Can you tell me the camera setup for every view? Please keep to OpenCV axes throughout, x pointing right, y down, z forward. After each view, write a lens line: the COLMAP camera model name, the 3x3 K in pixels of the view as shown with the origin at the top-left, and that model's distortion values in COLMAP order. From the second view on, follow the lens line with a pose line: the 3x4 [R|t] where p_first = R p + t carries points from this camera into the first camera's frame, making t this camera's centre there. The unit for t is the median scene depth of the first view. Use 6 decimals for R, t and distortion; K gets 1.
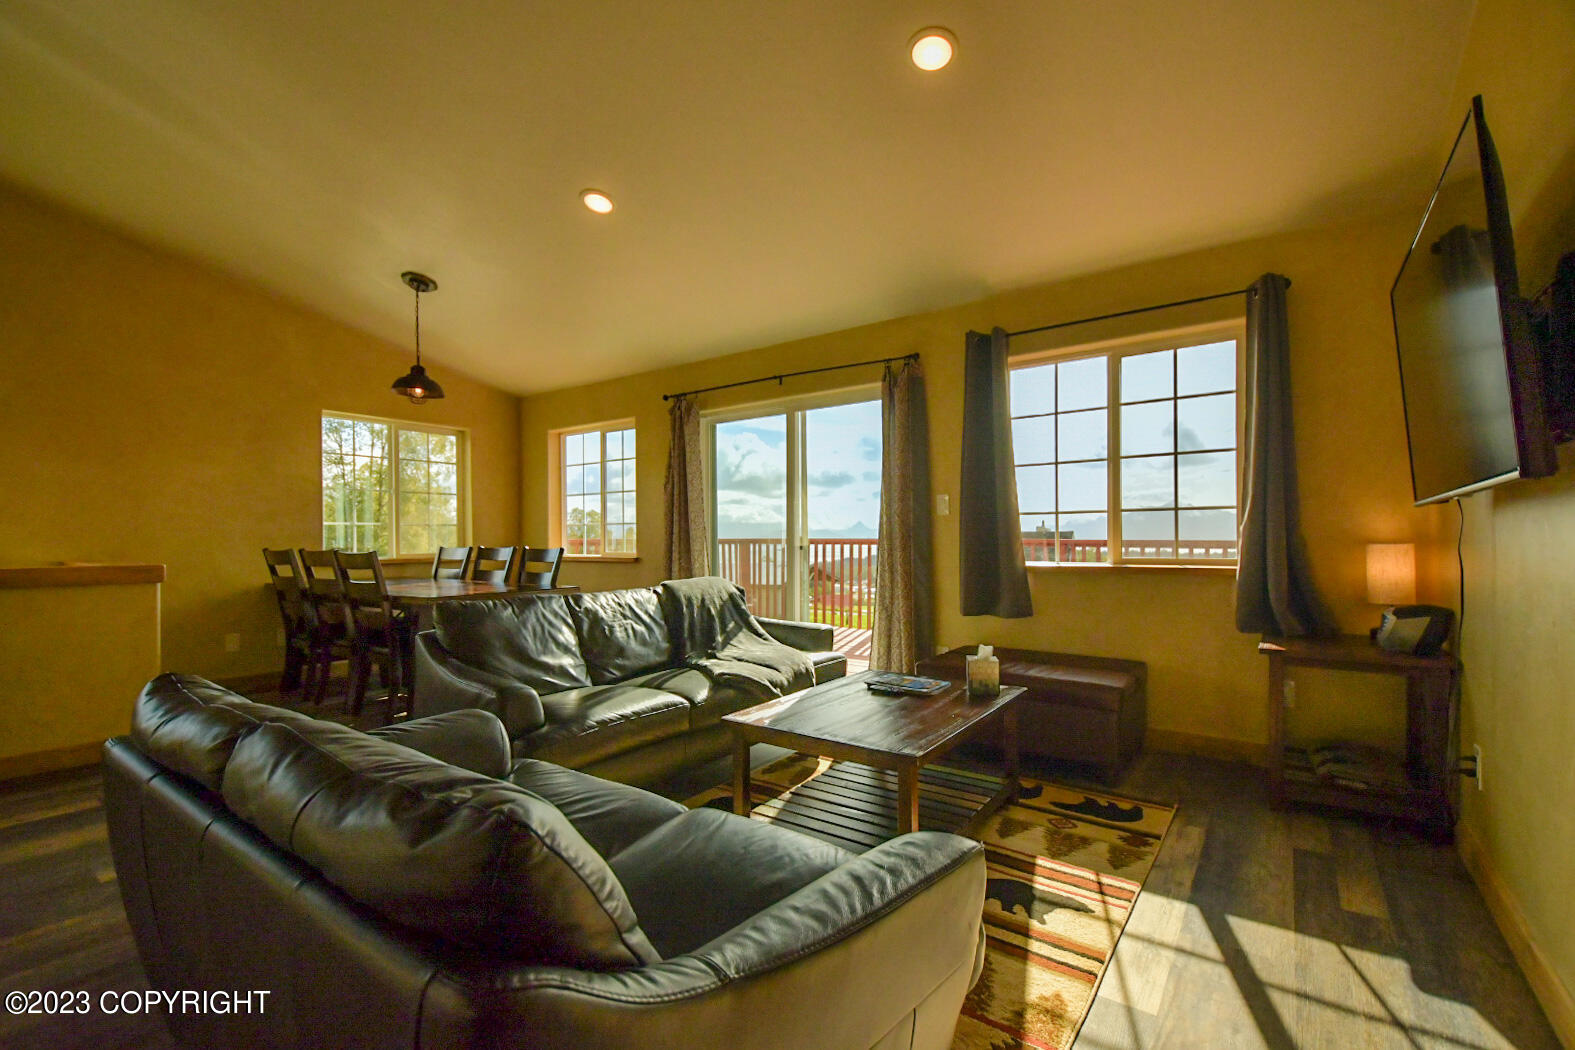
lens RADIAL K [[693.0, 0, 785.6], [0, 693.0, 534.8], [0, 0, 1]] dist [0.021226, -0.010030]
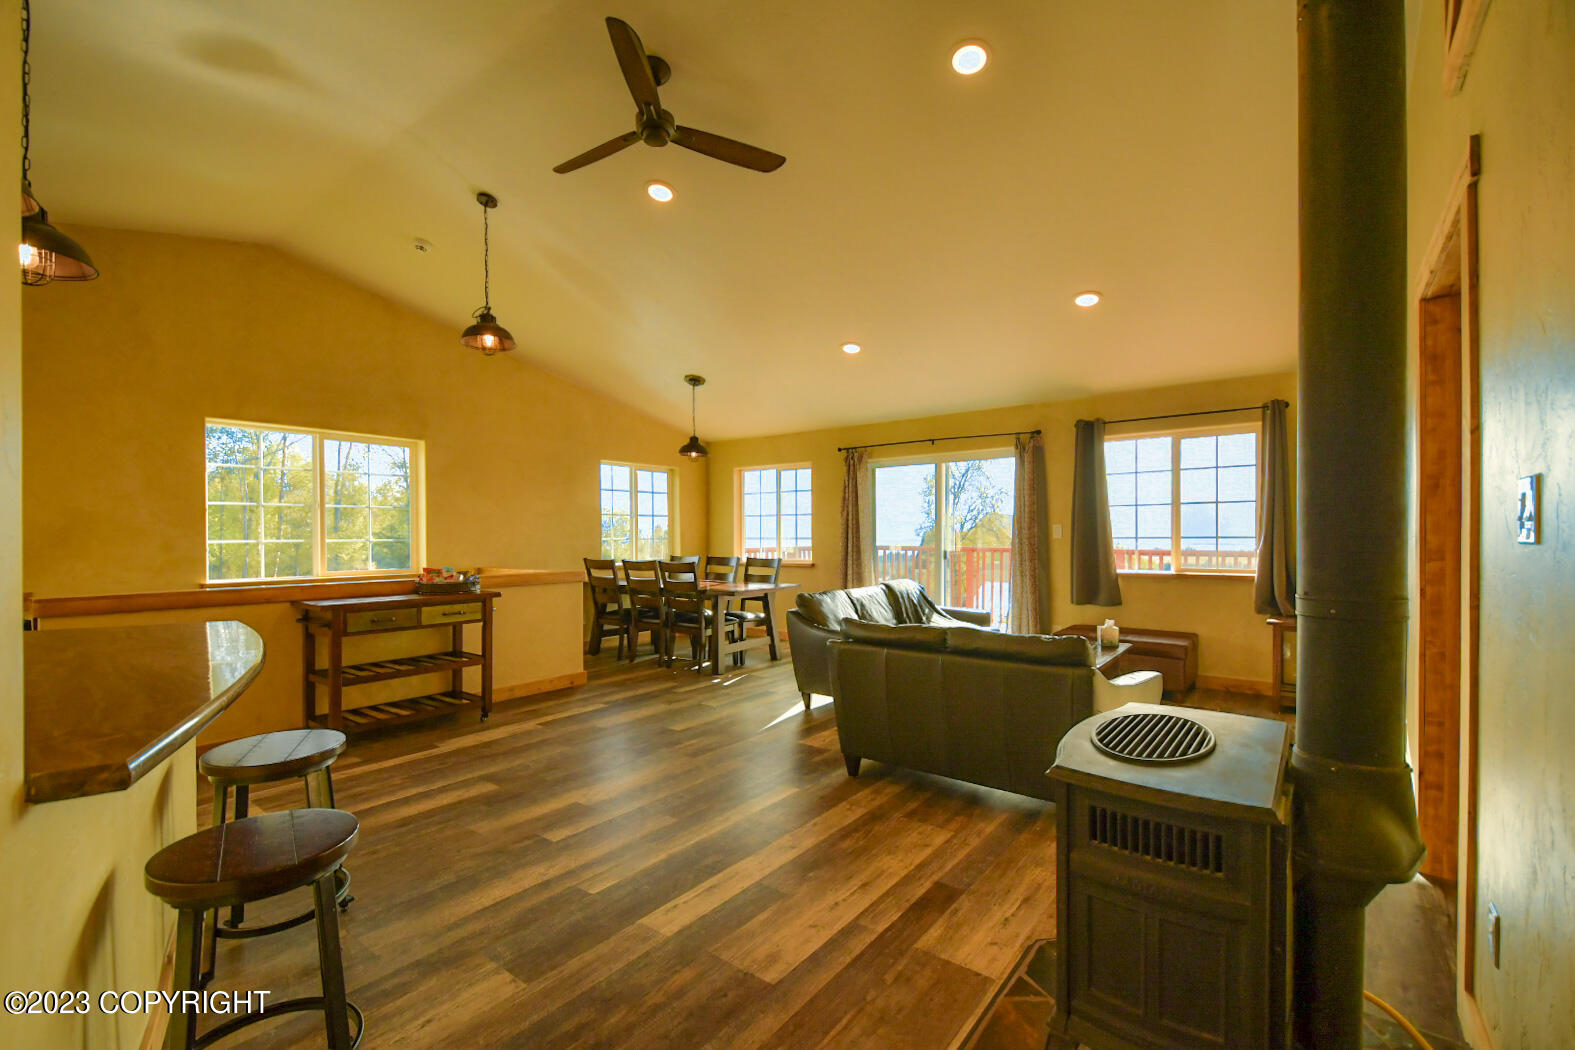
lens RADIAL K [[693.0, 0, 782.3], [0, 693.0, 536.1], [0, 0, 1]] dist [0.021226, -0.010030]
pose [[0.999456, -0.000537, -0.032968, -0.288920], [0.000779, 0.999973, 0.007336, -0.040361], [0.032963, -0.007358, 0.999429, -0.474859]]
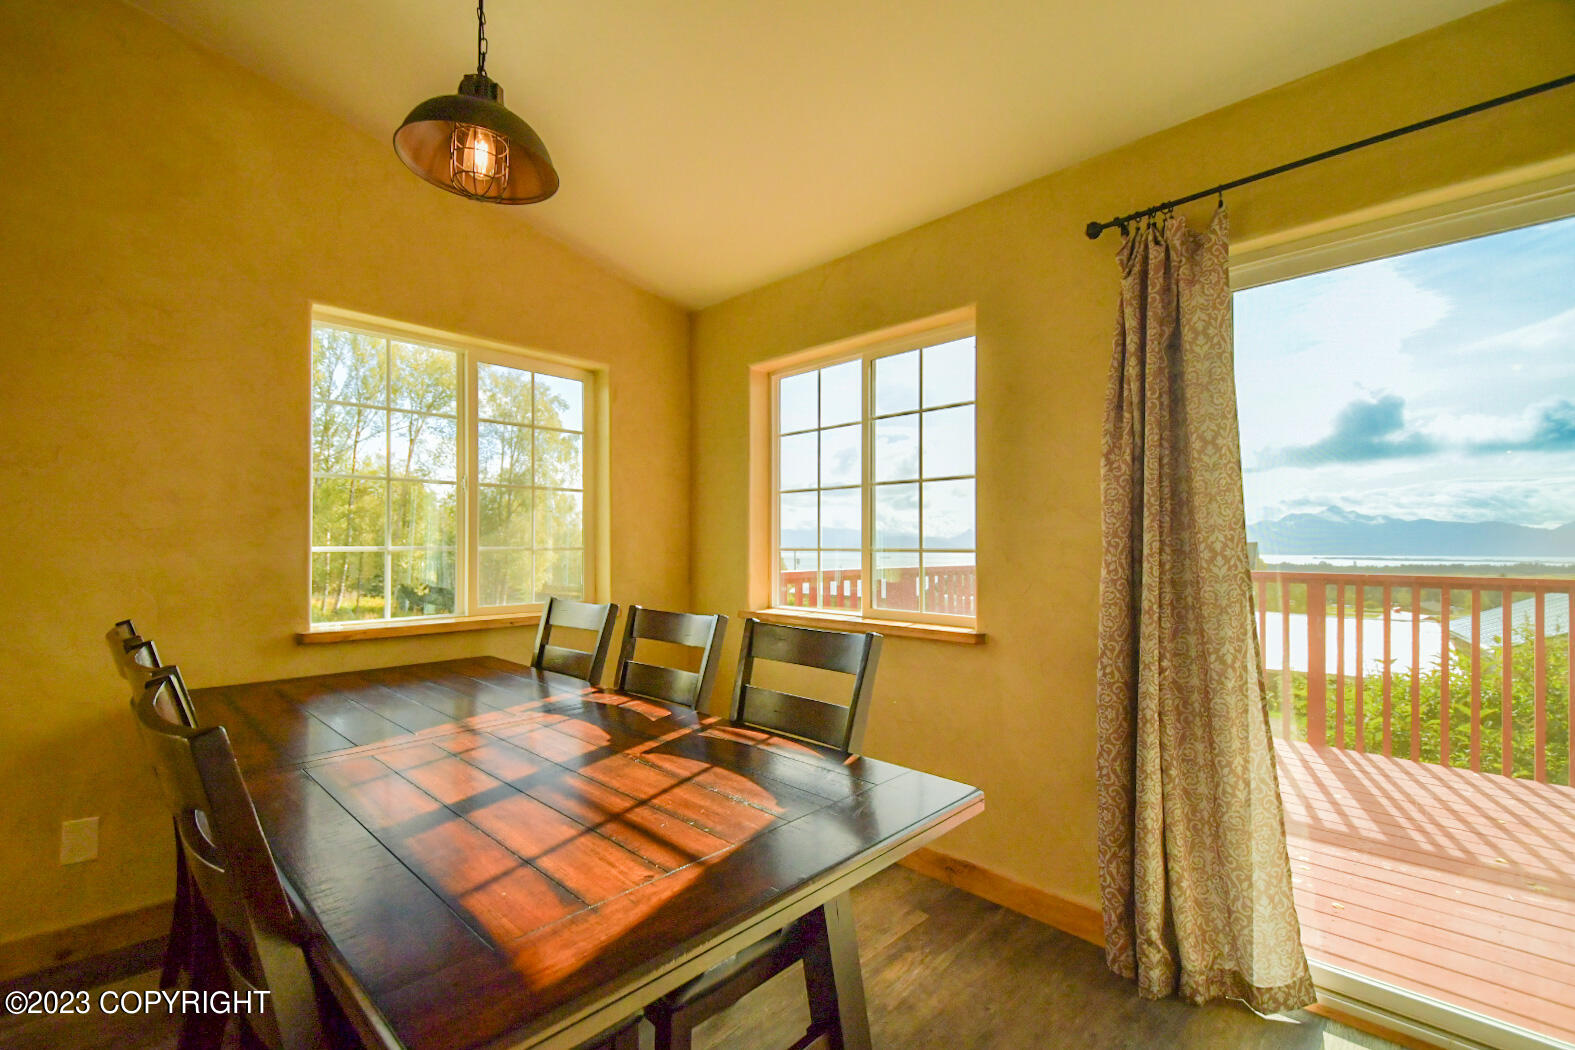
lens RADIAL K [[693.0, 0, 779.0], [0, 693.0, 536.4], [0, 0, 1]] dist [0.021226, -0.010030]
pose [[0.986857, 0.005605, -0.161500, -0.336074], [-0.007079, 0.999938, -0.008558, -0.027222], [0.161442, 0.009589, 0.986836, 0.702288]]
